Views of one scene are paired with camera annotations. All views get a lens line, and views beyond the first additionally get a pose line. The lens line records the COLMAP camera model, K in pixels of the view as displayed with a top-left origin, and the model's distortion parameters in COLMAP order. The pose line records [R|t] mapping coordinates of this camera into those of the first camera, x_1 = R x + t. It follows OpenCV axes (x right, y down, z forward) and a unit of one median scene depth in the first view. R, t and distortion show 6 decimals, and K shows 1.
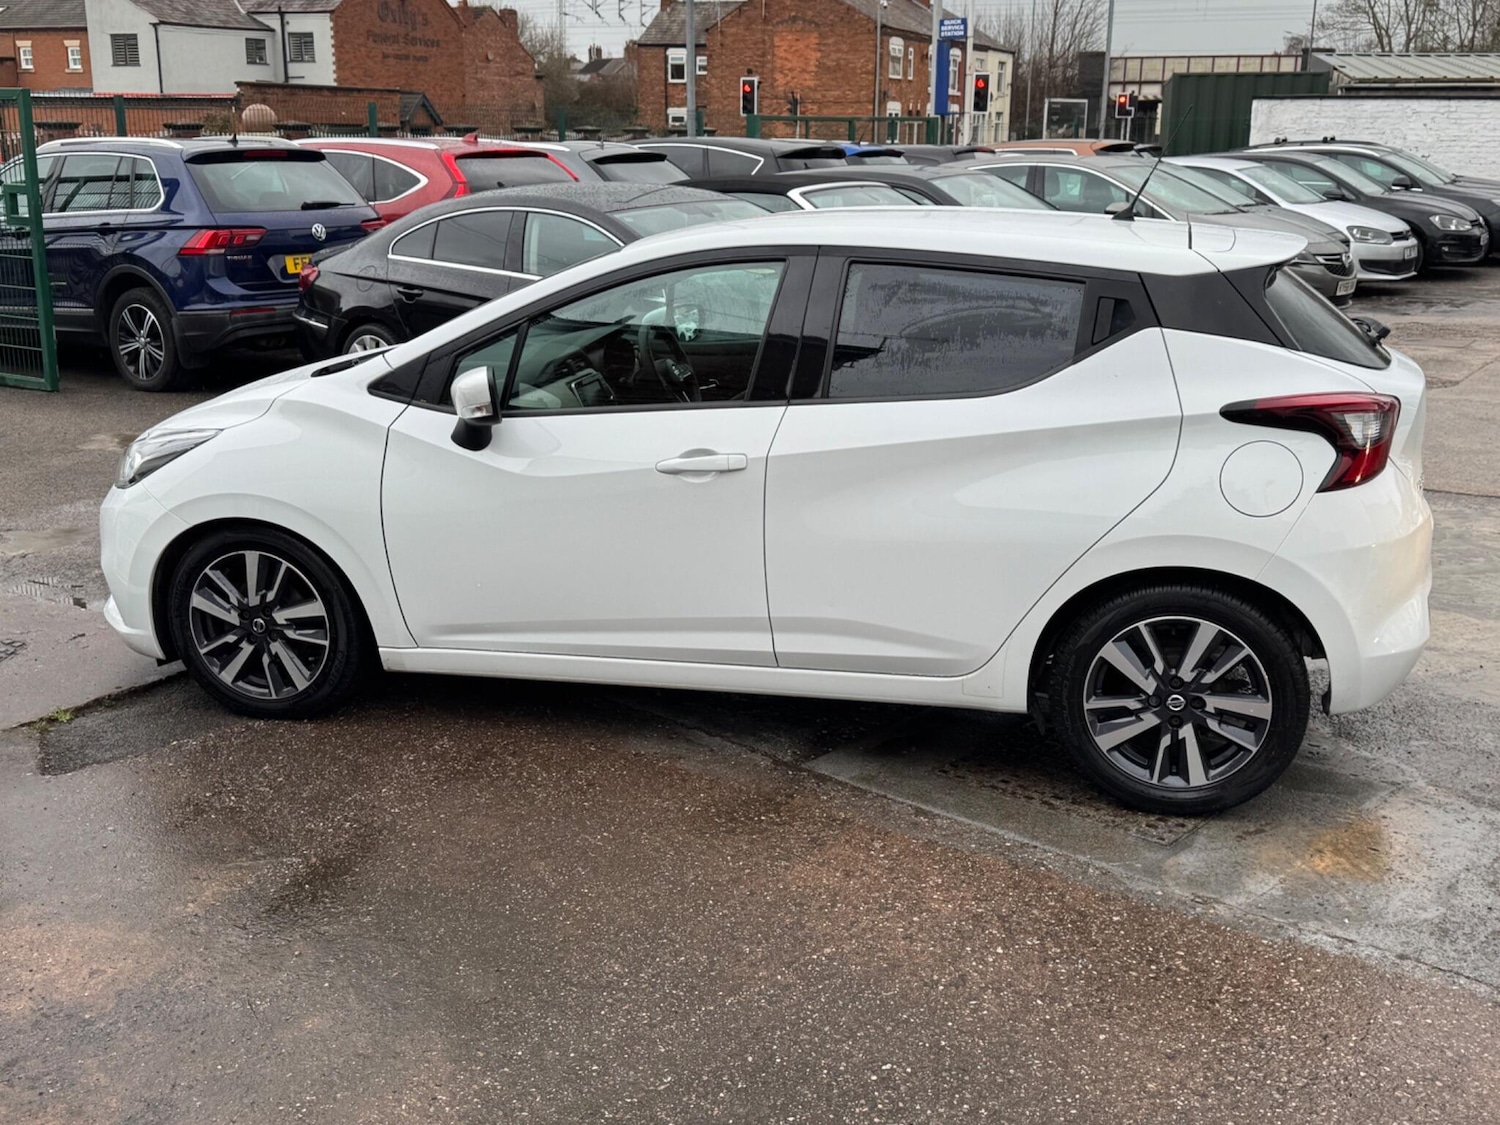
lens RADIAL K [[1598.2, 0, 743.3], [0, 1598.2, 558.0], [0, 0, 1]] dist [0.074001, 0.000000]
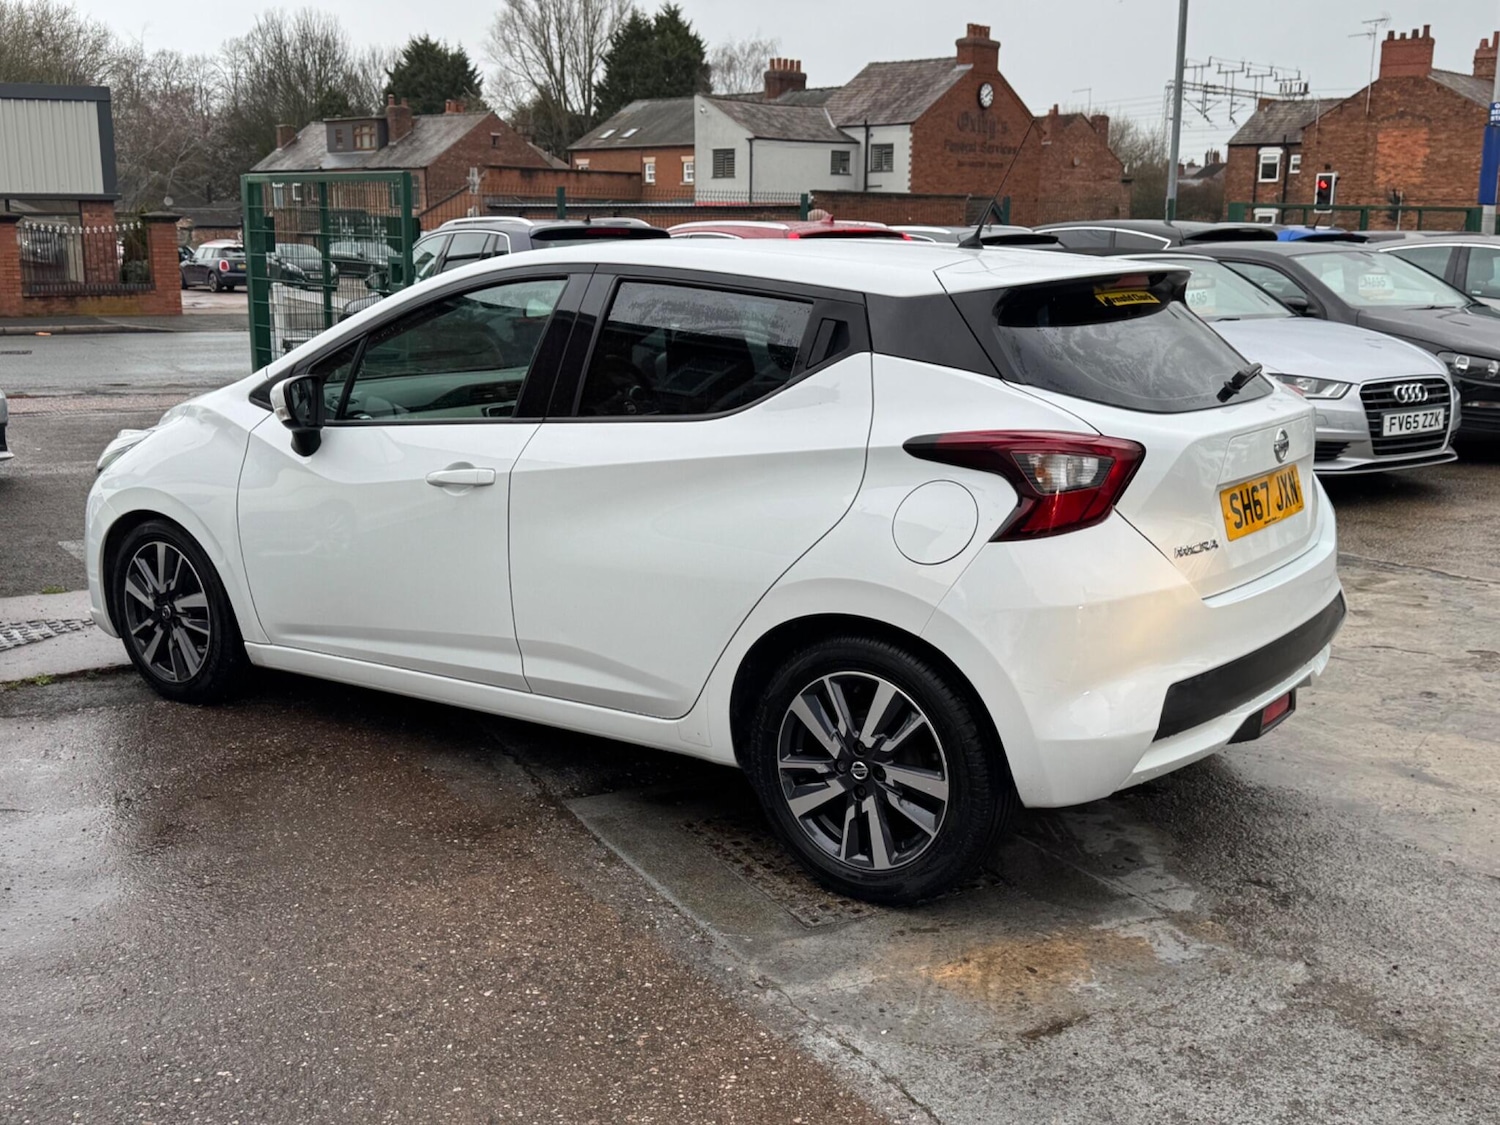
lens RADIAL K [[1598.2, 0, 743.6], [0, 1598.2, 549.4], [0, 0, 1]] dist [0.074001, 0.000000]
pose [[0.929314, 0.073251, -0.361954, 0.494218], [-0.098245, 0.993849, -0.051111, 0.019004], [0.355984, 0.083059, 0.930794, 0.136942]]
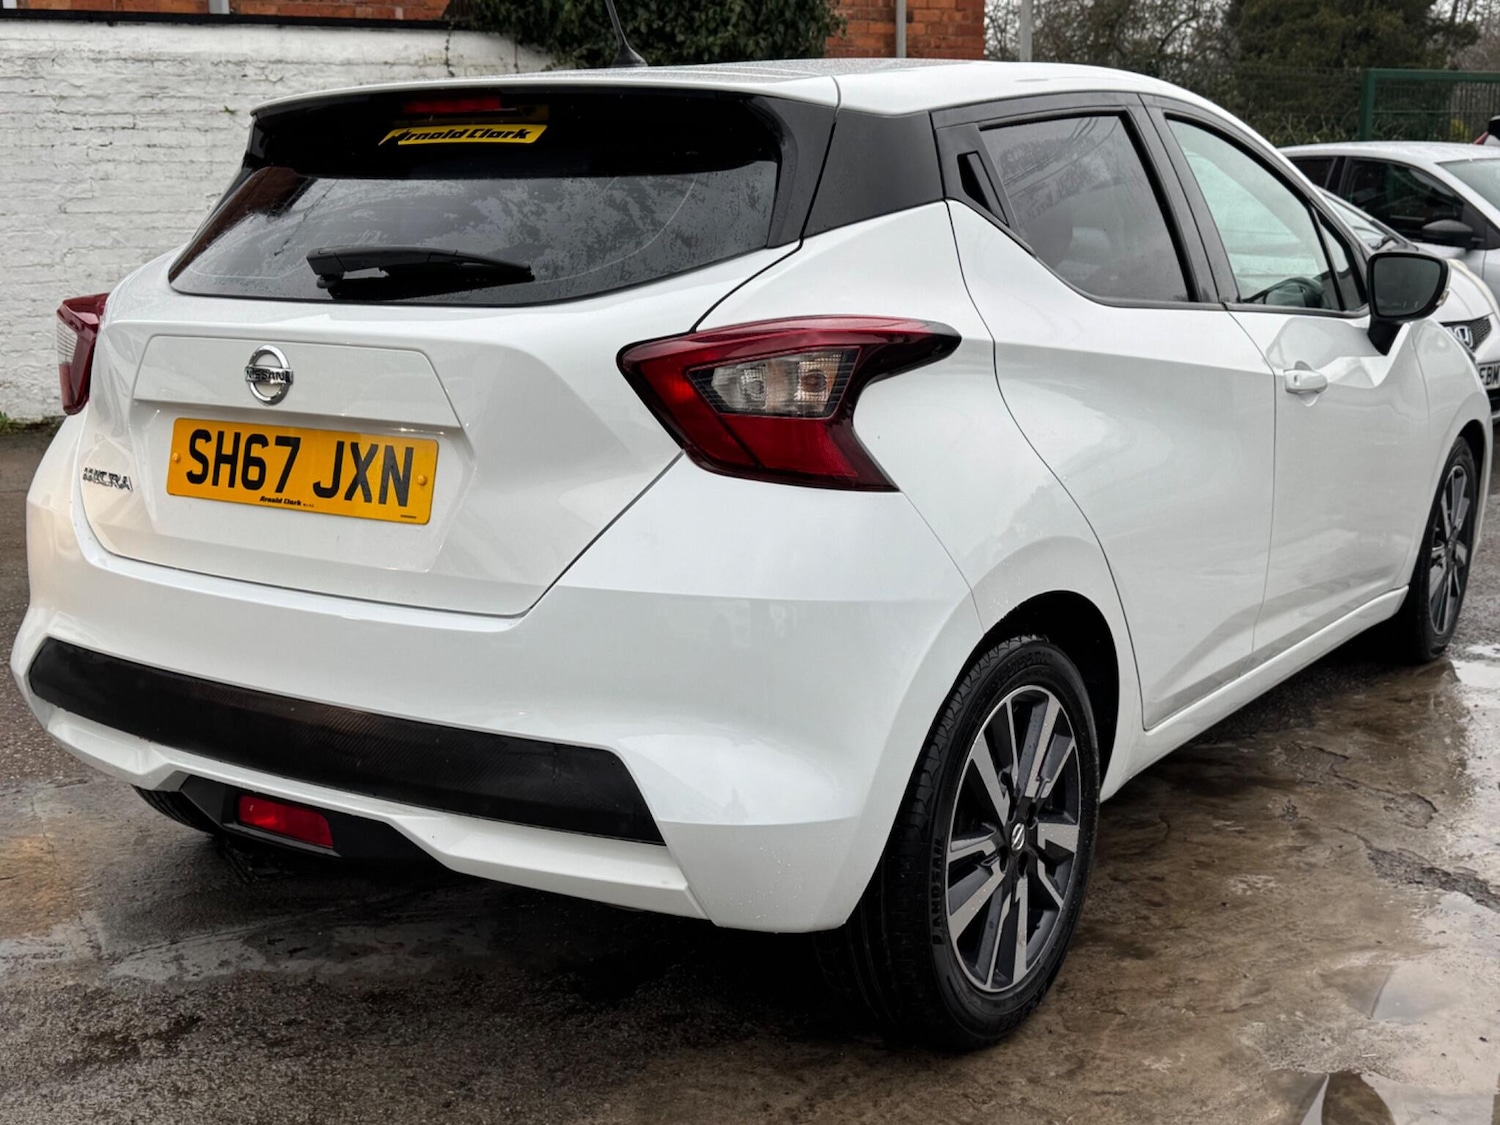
lens RADIAL K [[1732.2, 0, 746.9], [0, 1732.2, 524.9], [0, 0, 1]] dist [0.028883, 0.000000]
pose [[-0.327713, 0.175955, -0.928248, 0.927862], [-0.235250, 0.936361, 0.260547, -0.250641], [0.915020, 0.303755, -0.265465, 1.367830]]
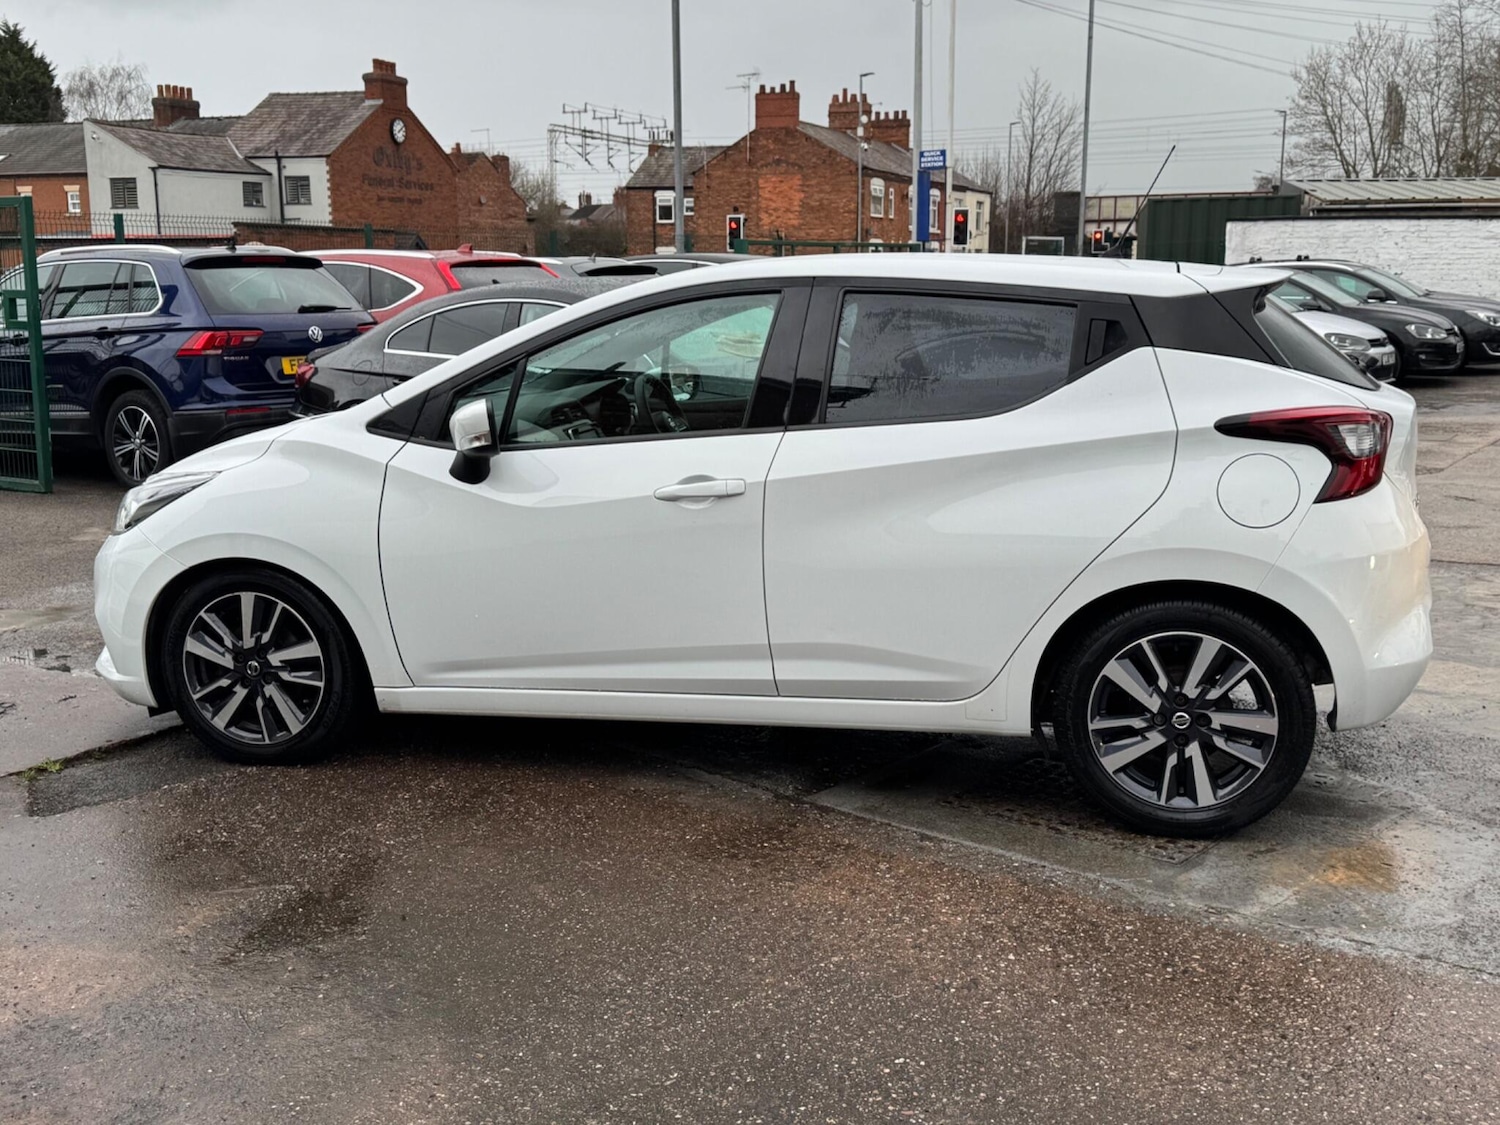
lens RADIAL K [[1598.2, 0, 744.2], [0, 1598.2, 553.0], [0, 0, 1]] dist [0.074001, 0.000000]
pose [[0.999921, -0.010066, 0.007567, -0.006243], [0.010693, 0.996053, -0.088111, 0.067921], [-0.006650, 0.088185, 0.996082, 0.005034]]
